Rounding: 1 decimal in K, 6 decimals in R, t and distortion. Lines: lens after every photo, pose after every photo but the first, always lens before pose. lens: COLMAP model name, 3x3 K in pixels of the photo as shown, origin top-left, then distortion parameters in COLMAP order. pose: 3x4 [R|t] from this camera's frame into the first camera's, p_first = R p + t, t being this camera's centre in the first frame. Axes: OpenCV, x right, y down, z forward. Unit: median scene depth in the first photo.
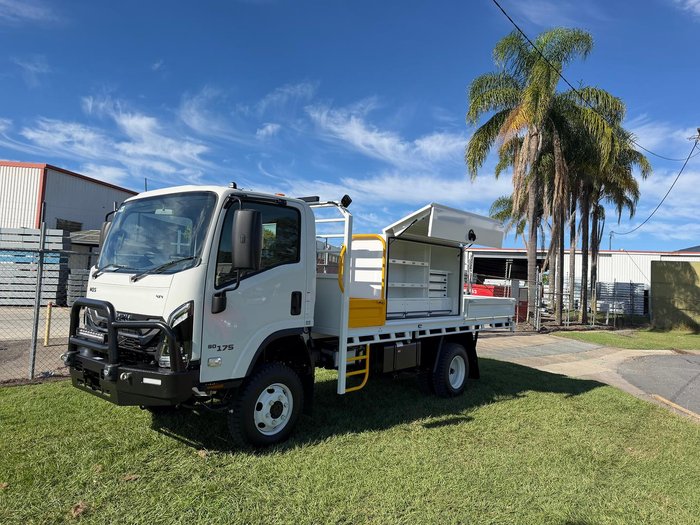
lens RADIAL K [[486.4, 0, 359.0], [0, 486.4, 261.3], [0, 0, 1]] dist [0.040073, -0.065617]
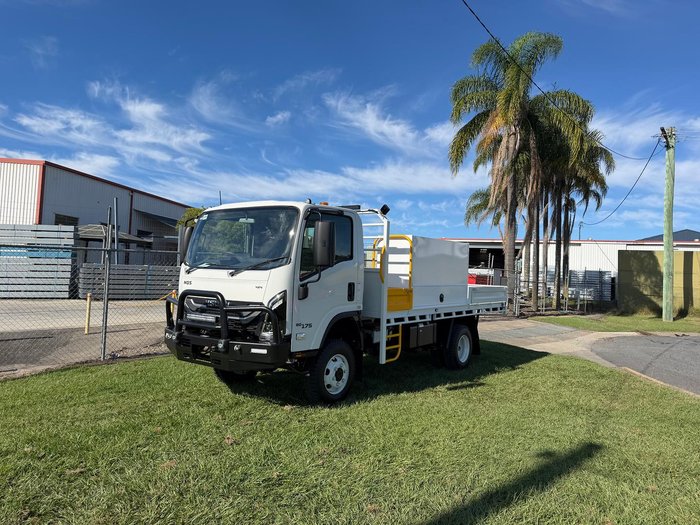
lens RADIAL K [[490.9, 0, 352.2], [0, 490.9, 253.4], [0, 0, 1]] dist [0.001850, -0.004203]
pose [[0.999004, -0.007651, 0.043959, -0.142757], [0.007433, 0.999959, 0.005122, -0.016014], [-0.043996, -0.004790, 0.999020, -0.217976]]
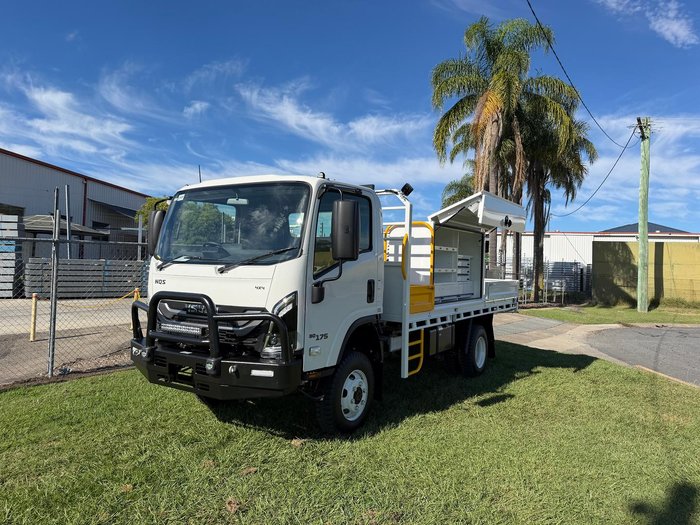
lens RADIAL K [[490.9, 0, 352.2], [0, 490.9, 253.4], [0, 0, 1]] dist [0.001850, -0.004203]
pose [[0.992963, -0.014408, 0.117548, -0.224713], [0.012089, 0.999718, 0.020419, -0.010875], [-0.117809, -0.018854, 0.992857, -0.007352]]
